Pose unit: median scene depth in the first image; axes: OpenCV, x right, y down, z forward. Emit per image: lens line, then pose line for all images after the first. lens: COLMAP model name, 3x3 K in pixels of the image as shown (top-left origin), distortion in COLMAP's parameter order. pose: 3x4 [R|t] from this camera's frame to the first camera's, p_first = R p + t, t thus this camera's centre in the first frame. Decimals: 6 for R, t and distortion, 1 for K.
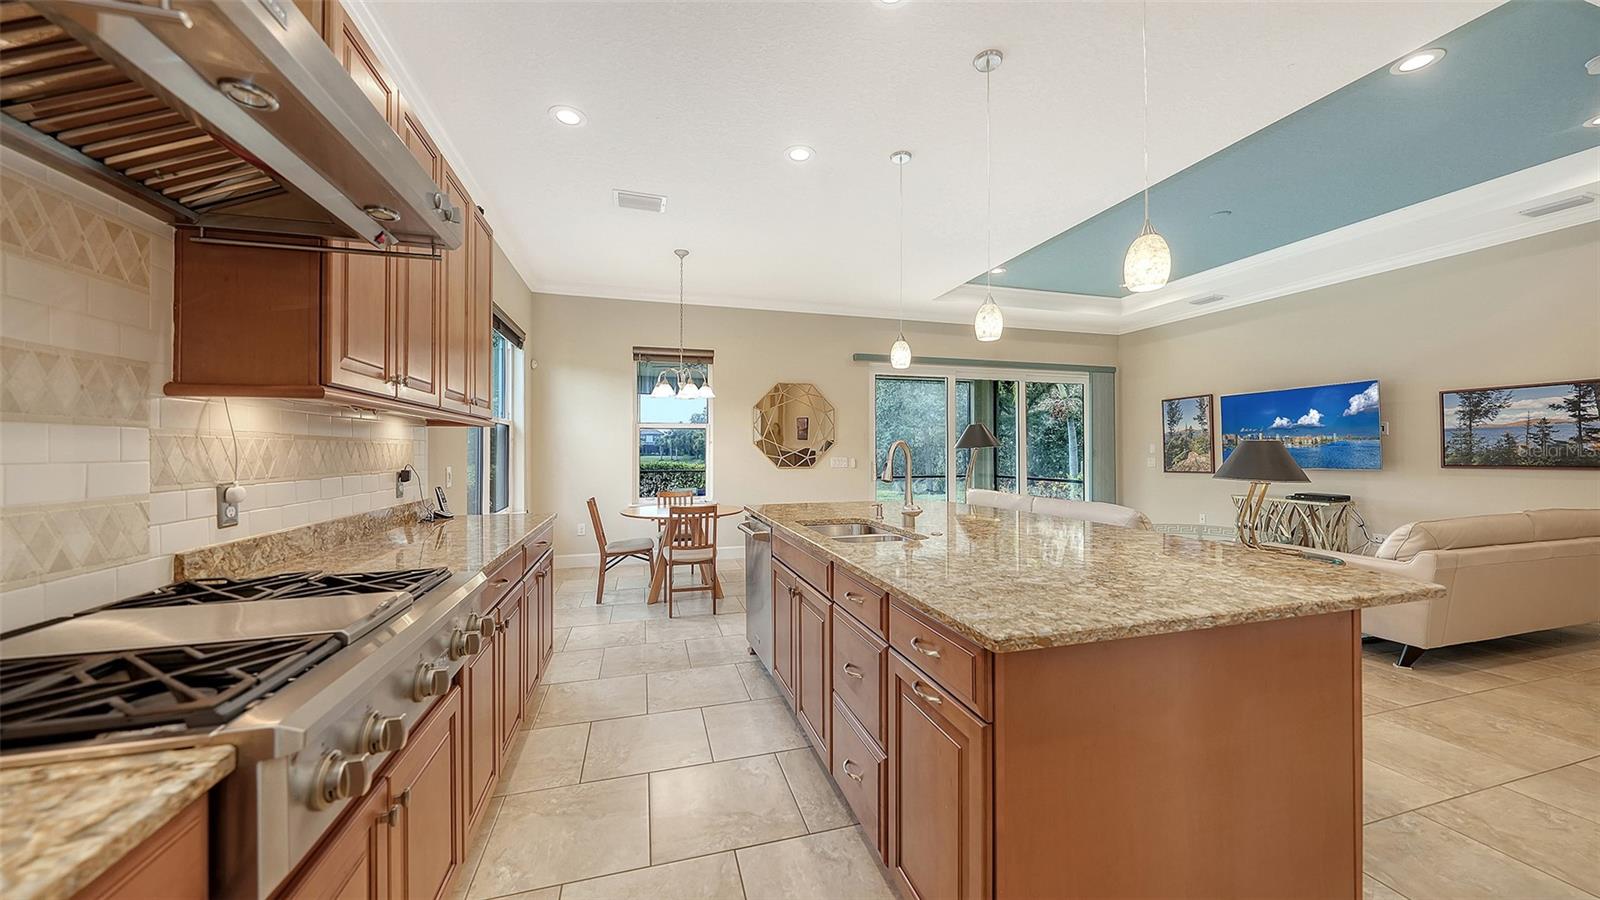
lens RADIAL K [[562.2, 0, 808.8], [0, 562.2, 438.7], [0, 0, 1]] dist [-0.003231, 0.001335]
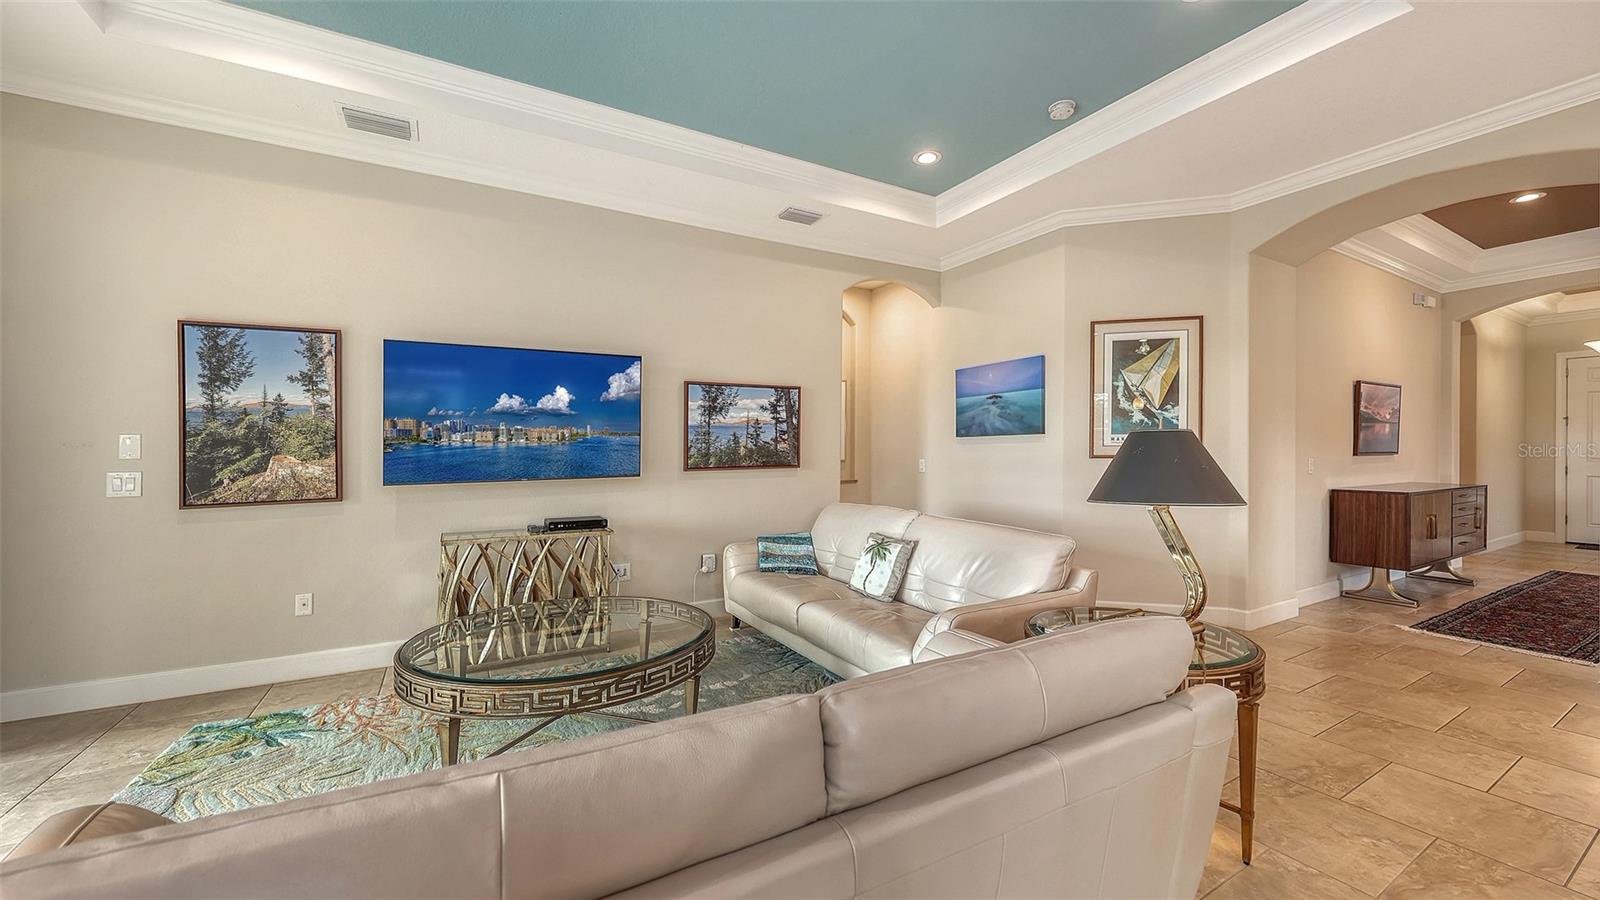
lens RADIAL K [[591.6, 0, 804.5], [0, 591.6, 447.1], [0, 0, 1]] dist [-0.001324, -0.000695]
pose [[-0.224642, 0.004374, 0.974432, 0.222522], [-0.019075, 0.999779, -0.008885, 0.020262], [-0.974255, -0.020584, -0.224509, 1.042969]]
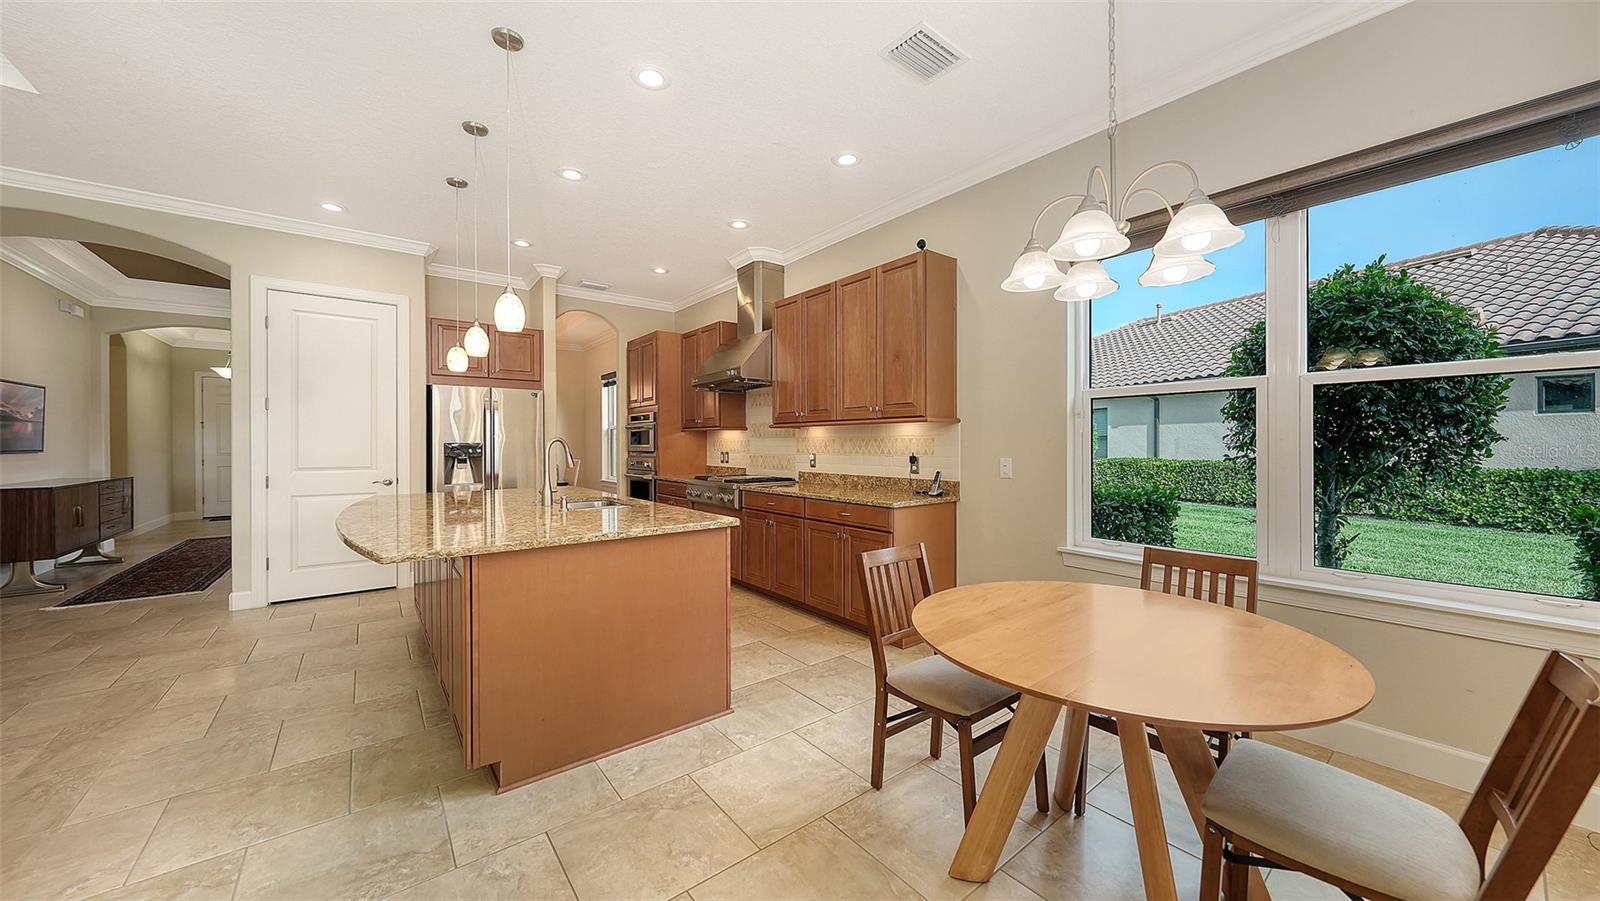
lens RADIAL K [[554.3, 0, 797.1], [0, 554.3, 451.5], [0, 0, 1]] dist [0.000456, 0.000036]
pose [[-0.932230, 0.011941, -0.361669, 0.059819], [0.013884, 0.999900, -0.002774, 0.024338], [0.361599, -0.007607, -0.932303, 1.267863]]
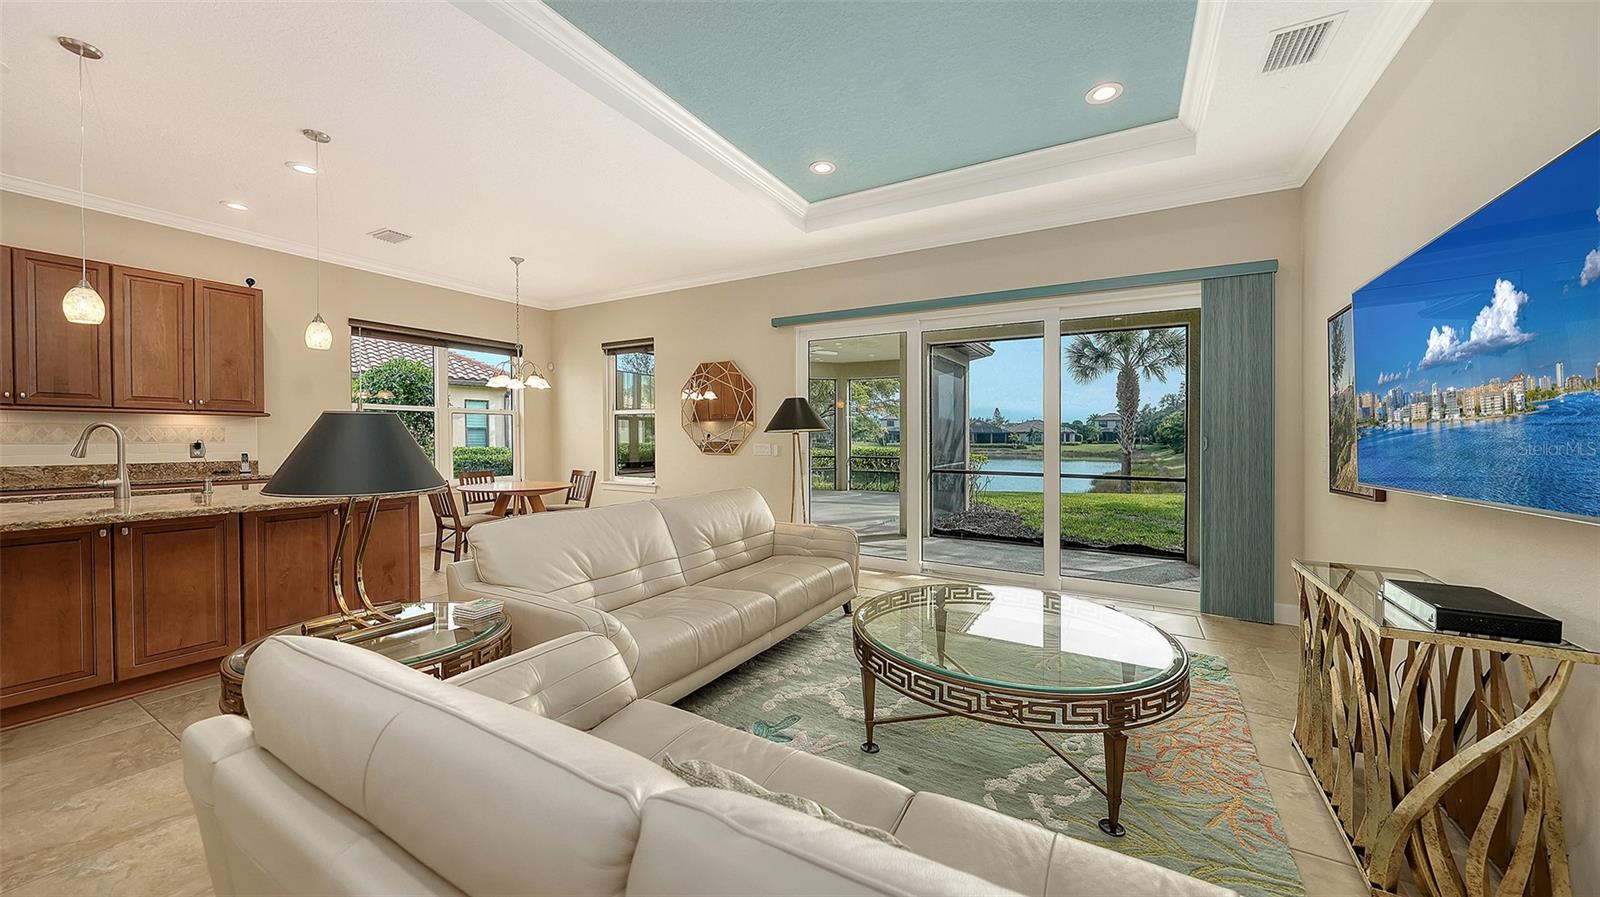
lens RADIAL K [[562.2, 0, 794.3], [0, 562.2, 444.3], [0, 0, 1]] dist [-0.003231, 0.001335]
pose [[0.674161, 0.014944, -0.738434, 1.032182], [0.009229, 0.999547, 0.028654, 0.015422], [0.738527, -0.026132, 0.673717, 0.667986]]
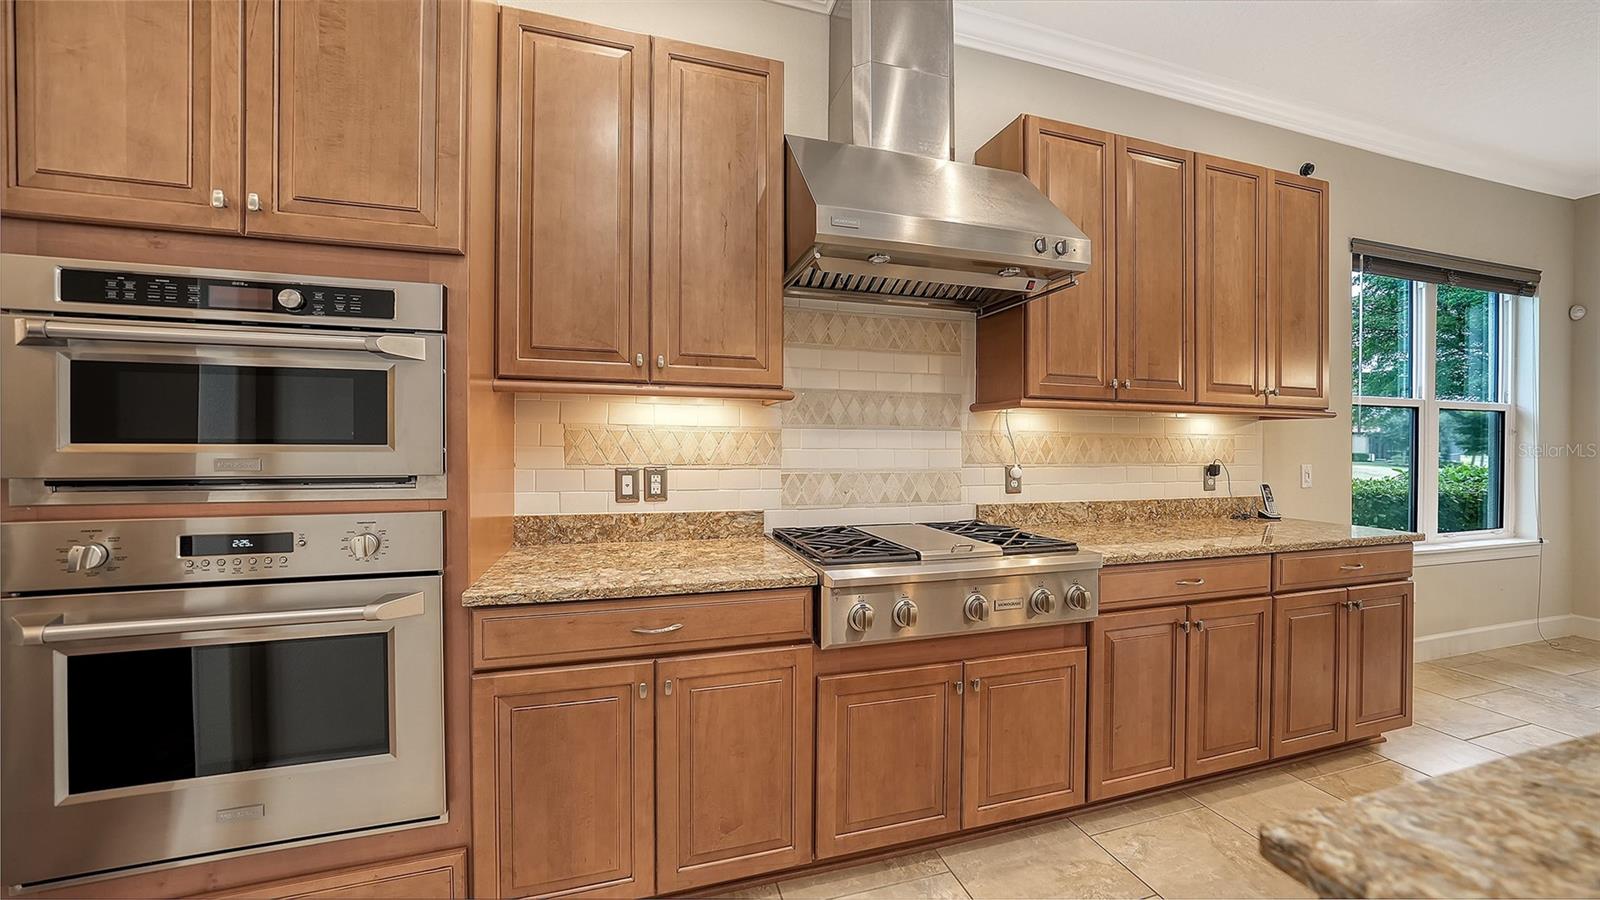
lens RADIAL K [[591.6, 0, 802.7], [0, 591.6, 441.0], [0, 0, 1]] dist [-0.001324, -0.000695]
pose [[0.028736, 0.008303, -0.999553, 0.187976], [0.009878, 0.999914, 0.008590, -0.002118], [0.999538, -0.010120, 0.028651, 0.121798]]
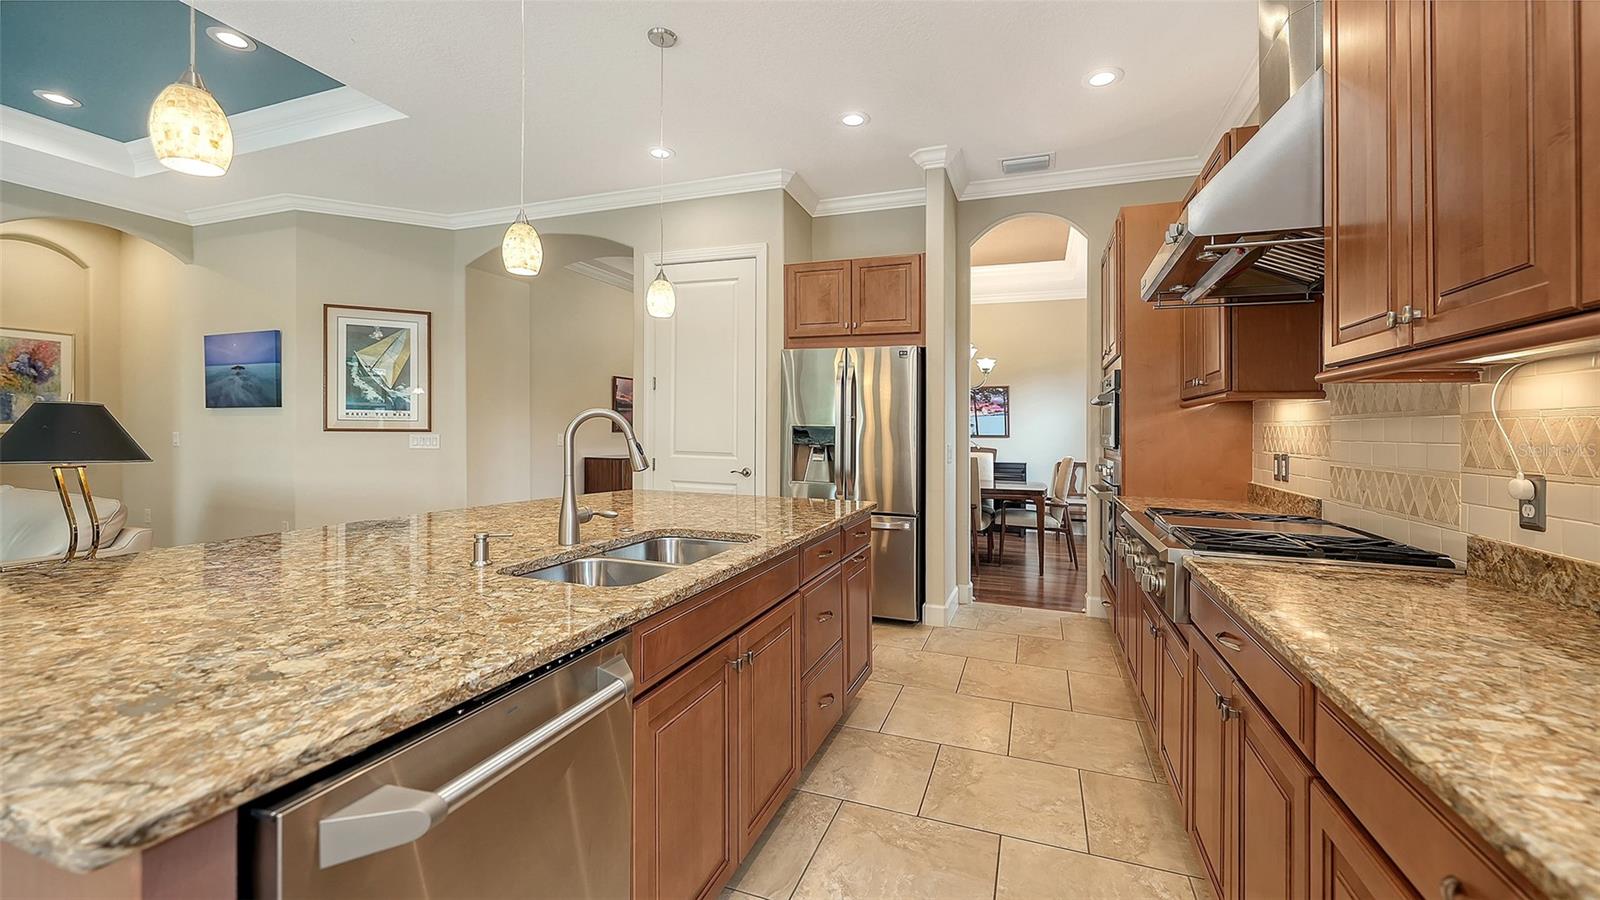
lens RADIAL K [[626.5, 0, 804.6], [0, 626.5, 424.9], [0, 0, 1]] dist [-0.007458, 0.000771]
pose [[-0.801016, -0.003557, 0.598632, -0.238868], [-0.024759, 0.999324, -0.027191, 0.018782], [-0.598131, -0.036602, -0.800562, 0.759764]]
